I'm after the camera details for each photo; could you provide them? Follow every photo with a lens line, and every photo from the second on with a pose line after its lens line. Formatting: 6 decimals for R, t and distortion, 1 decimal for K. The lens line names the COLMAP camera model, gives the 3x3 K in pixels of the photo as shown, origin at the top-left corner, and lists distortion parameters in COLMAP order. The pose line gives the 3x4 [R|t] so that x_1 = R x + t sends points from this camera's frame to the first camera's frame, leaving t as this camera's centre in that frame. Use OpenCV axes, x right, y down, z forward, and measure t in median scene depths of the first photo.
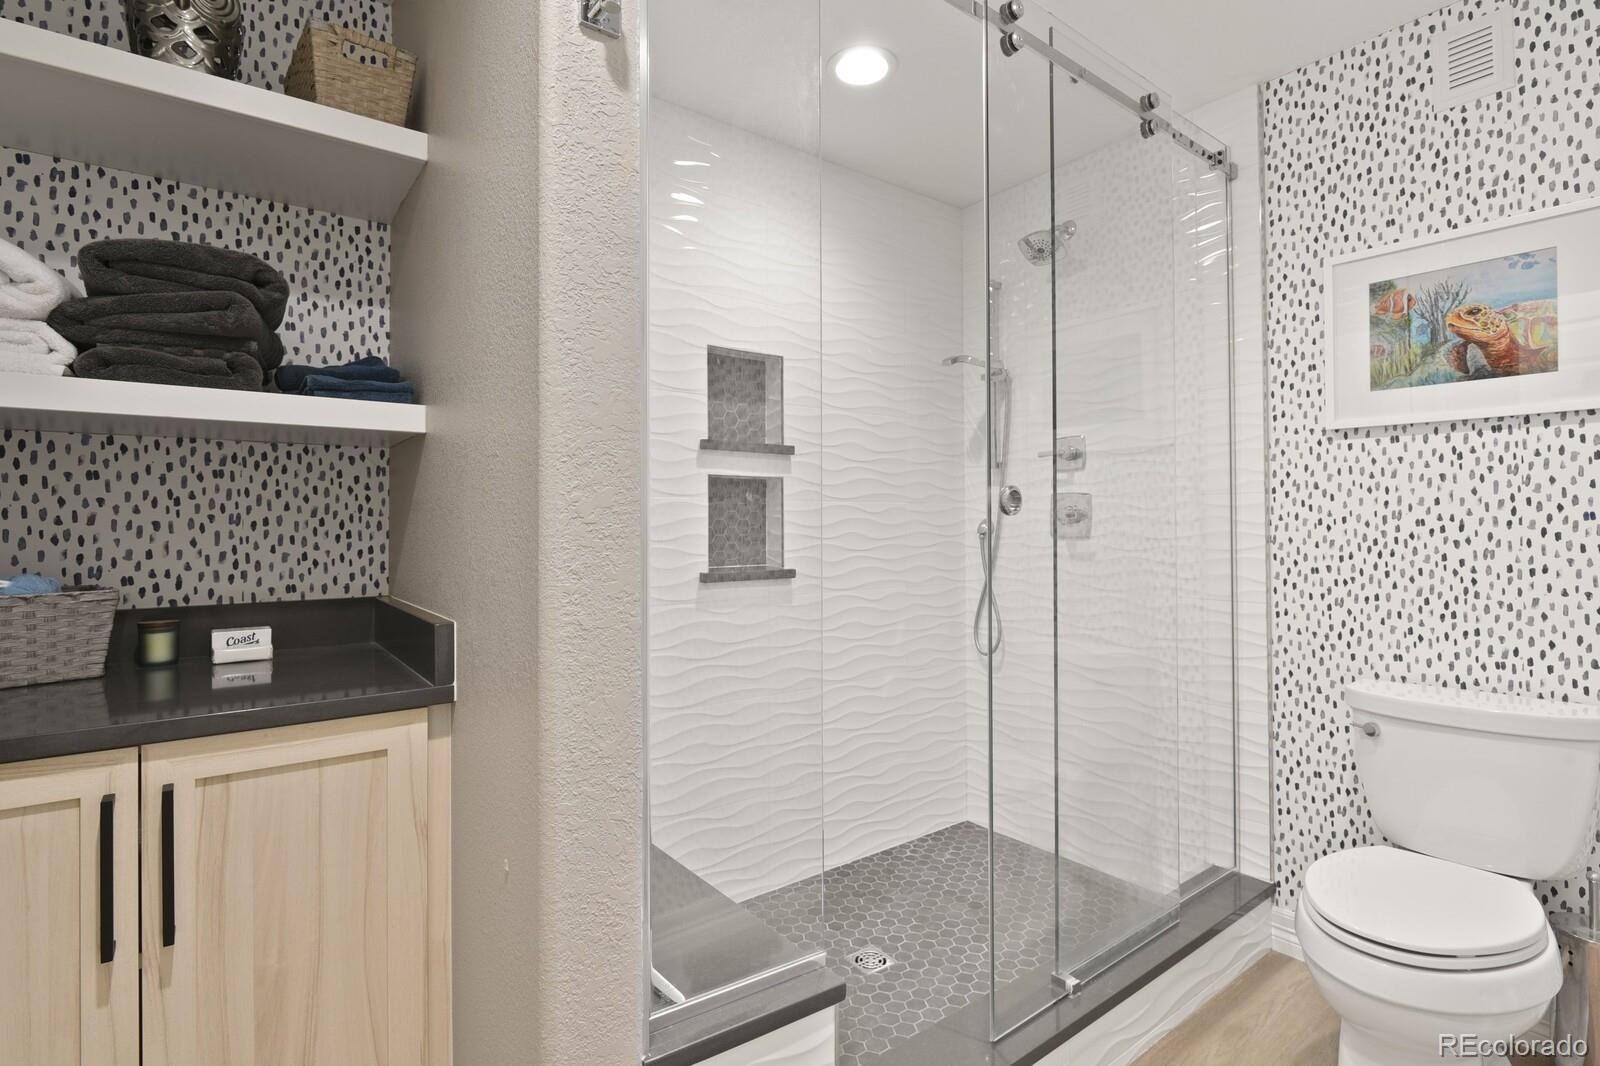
lens RADIAL K [[784.7, 0, 803.1], [0, 784.7, 527.6], [0, 0, 1]] dist [-0.001736, -0.004178]
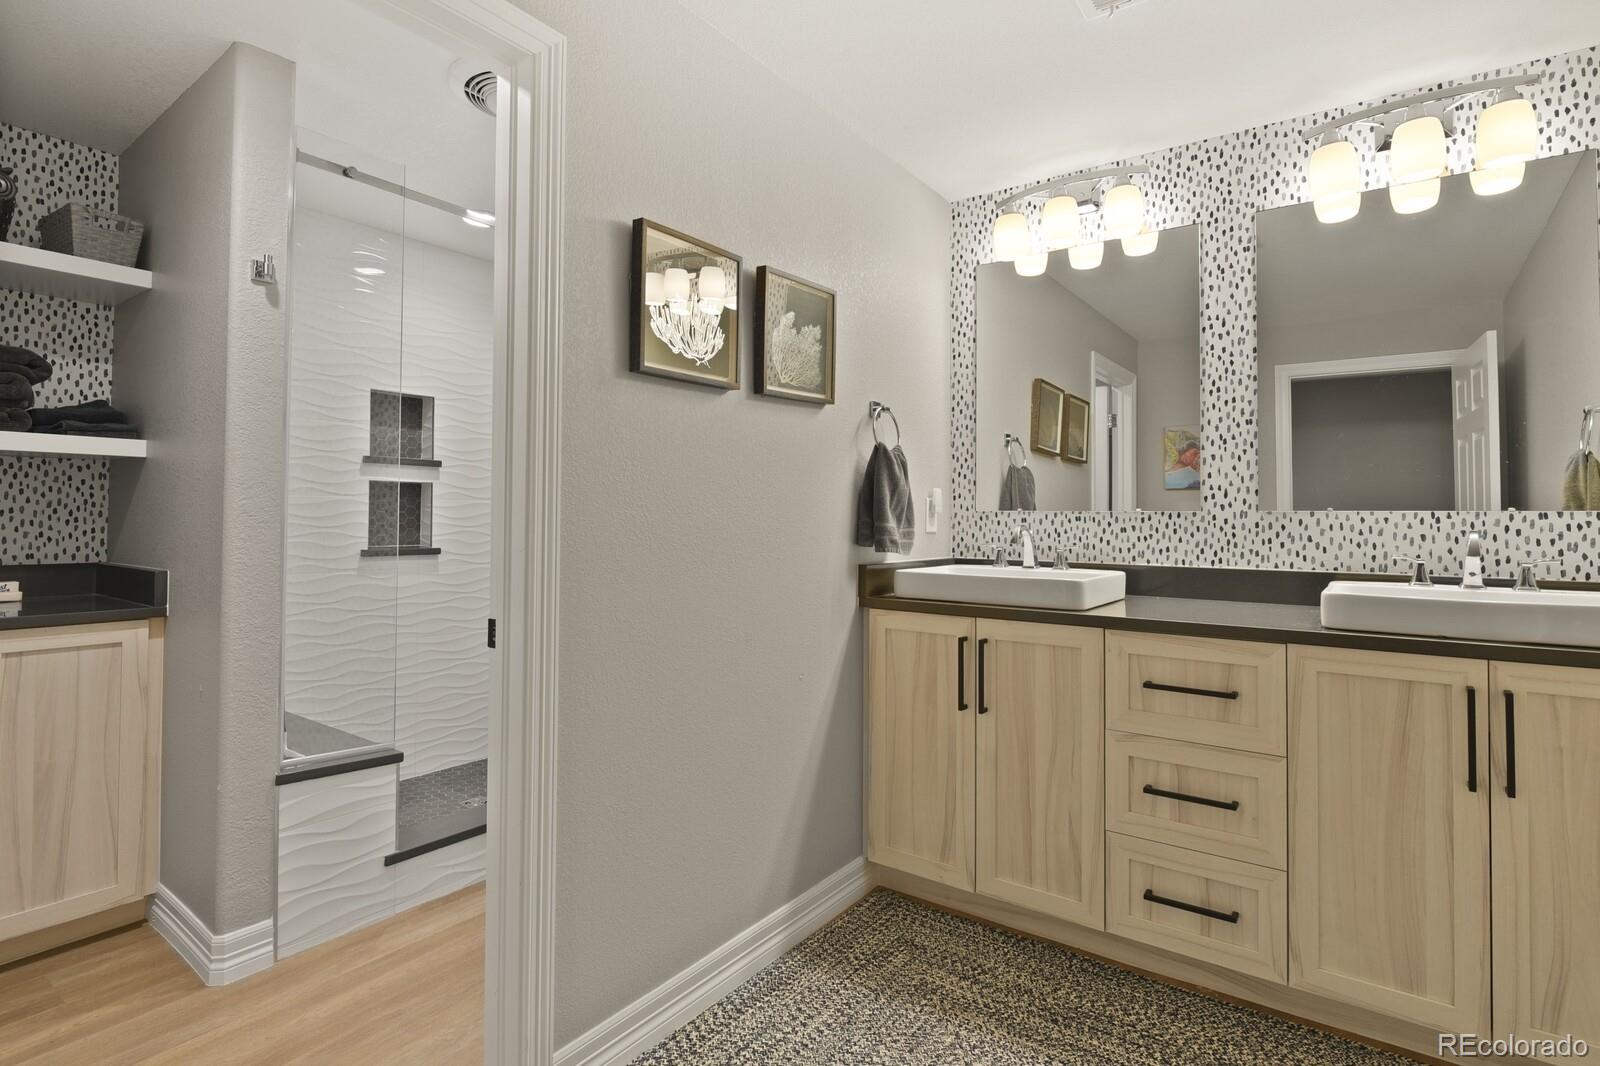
lens RADIAL K [[784.7, 0, 800.2], [0, 784.7, 509.5], [0, 0, 1]] dist [-0.001736, -0.004178]
pose [[0.956633, 0.015586, 0.290878, 0.288124], [-0.011836, 0.999823, -0.014649, -0.004947], [-0.291055, 0.010571, 0.956648, -0.788808]]
